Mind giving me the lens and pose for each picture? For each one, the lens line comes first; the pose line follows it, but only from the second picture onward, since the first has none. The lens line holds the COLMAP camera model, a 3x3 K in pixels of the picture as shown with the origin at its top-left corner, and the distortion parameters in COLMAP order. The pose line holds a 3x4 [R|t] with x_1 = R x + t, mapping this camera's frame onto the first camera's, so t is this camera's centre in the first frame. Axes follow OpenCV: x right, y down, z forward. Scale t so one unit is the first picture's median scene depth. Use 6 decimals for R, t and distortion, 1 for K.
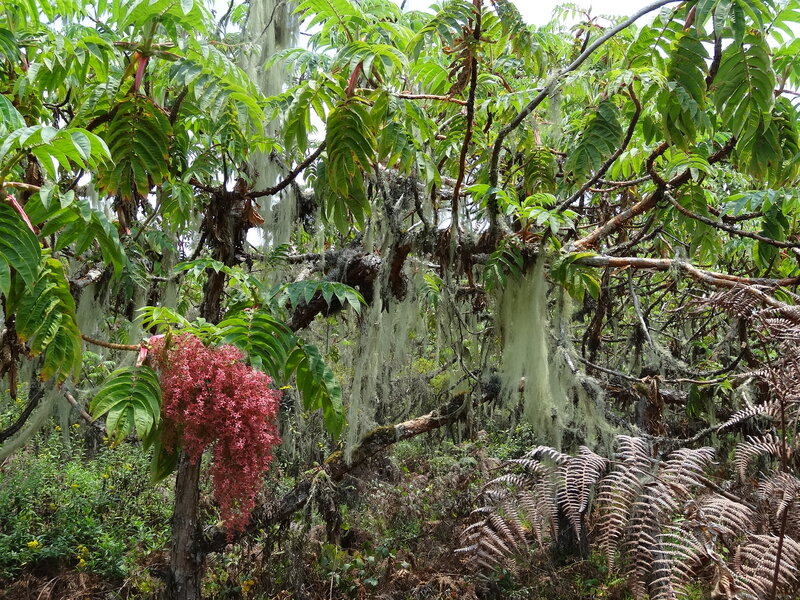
lens RADIAL K [[913.7, 0, 390.8], [0, 913.7, 277.5], [0, 0, 1]] dist [0.018965, 0.000000]
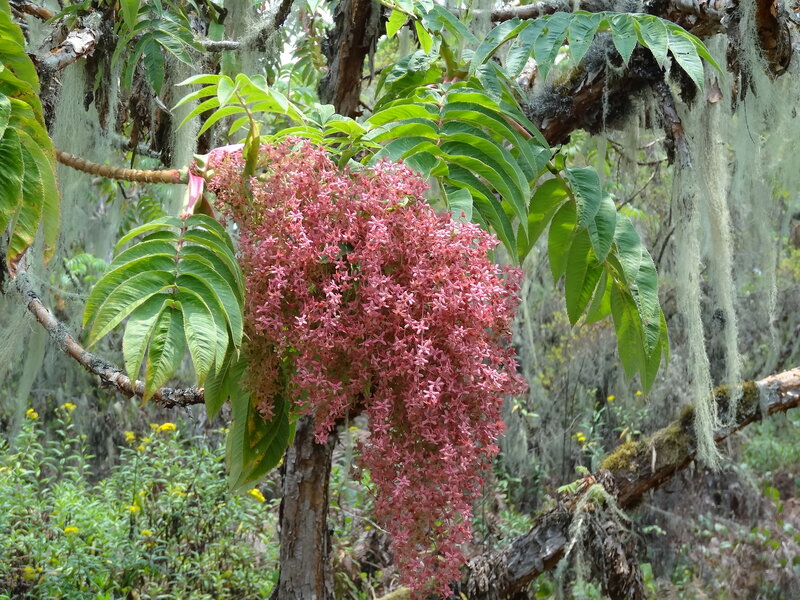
lens RADIAL K [[1978.2, 0, 399.9], [0, 1978.2, 300.2], [0, 0, 1]] dist [0.076496, 0.000000]
pose [[0.986634, -0.025997, -0.160864, -0.027960], [0.042694, 0.993946, 0.101232, 0.043104], [0.157259, -0.106747, 0.981771, 0.096231]]
